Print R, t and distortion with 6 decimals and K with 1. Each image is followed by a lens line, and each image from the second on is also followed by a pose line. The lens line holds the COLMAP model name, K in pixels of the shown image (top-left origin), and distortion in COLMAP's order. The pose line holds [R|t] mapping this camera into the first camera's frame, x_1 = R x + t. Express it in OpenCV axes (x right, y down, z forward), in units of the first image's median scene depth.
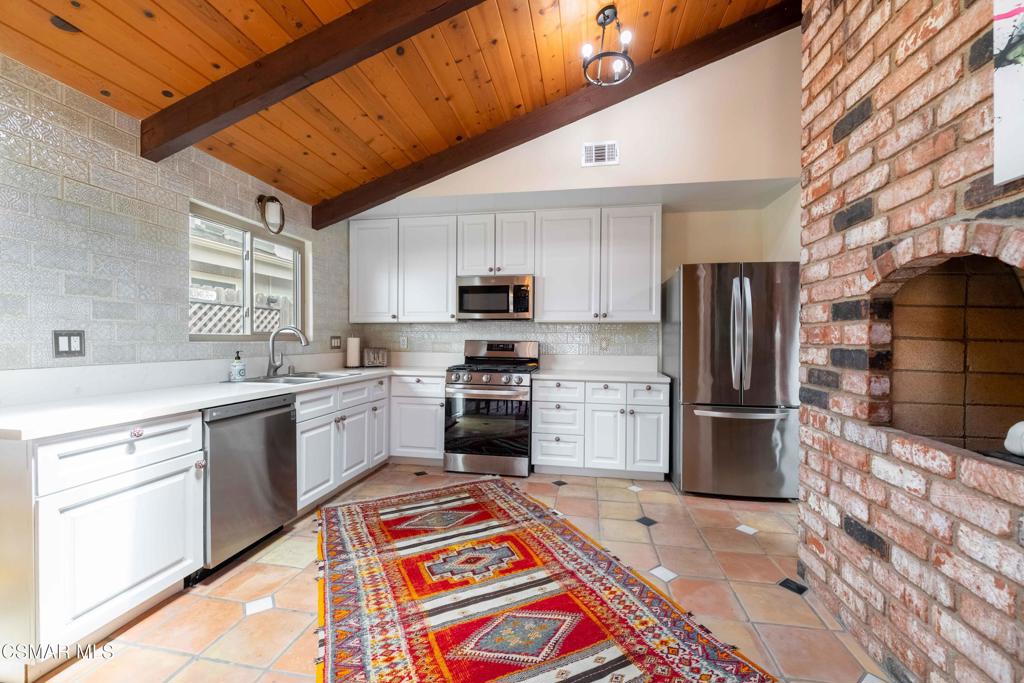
lens RADIAL K [[414.3, 0, 512.0], [0, 414.3, 341.5], [0, 0, 1]] dist [-0.000577, -0.004209]
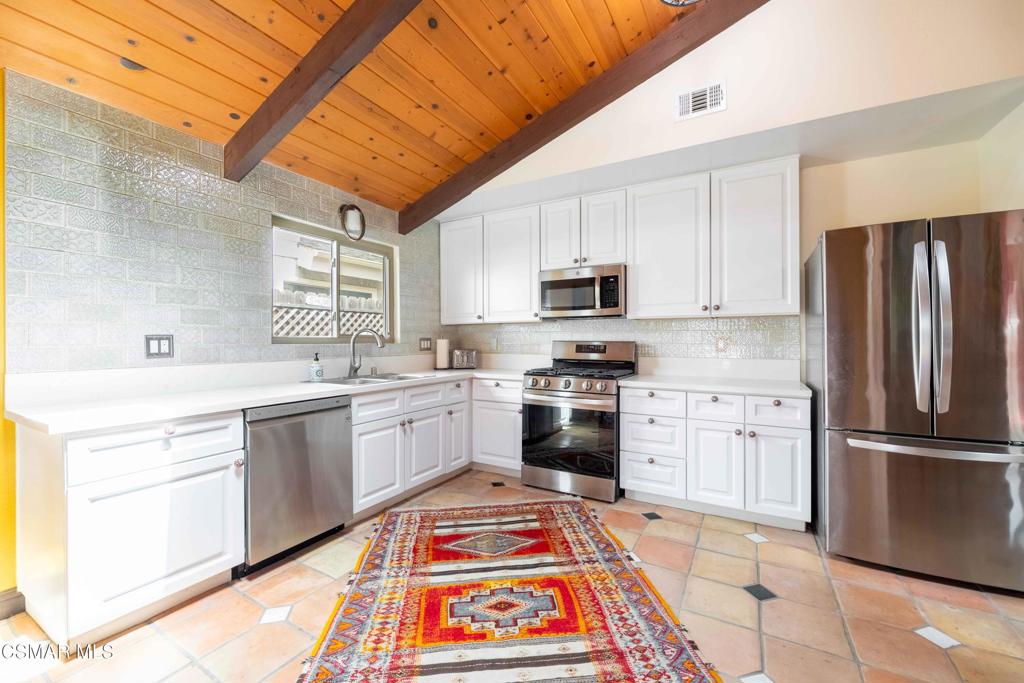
lens RADIAL K [[410.2, 0, 510.4], [0, 410.2, 339.1], [0, 0, 1]] dist [0.000506, -0.004215]
pose [[0.940510, -0.010238, -0.339612, 0.165517], [0.007180, 0.999922, -0.010260, 0.002537], [0.339691, 0.007211, 0.940510, 0.187802]]
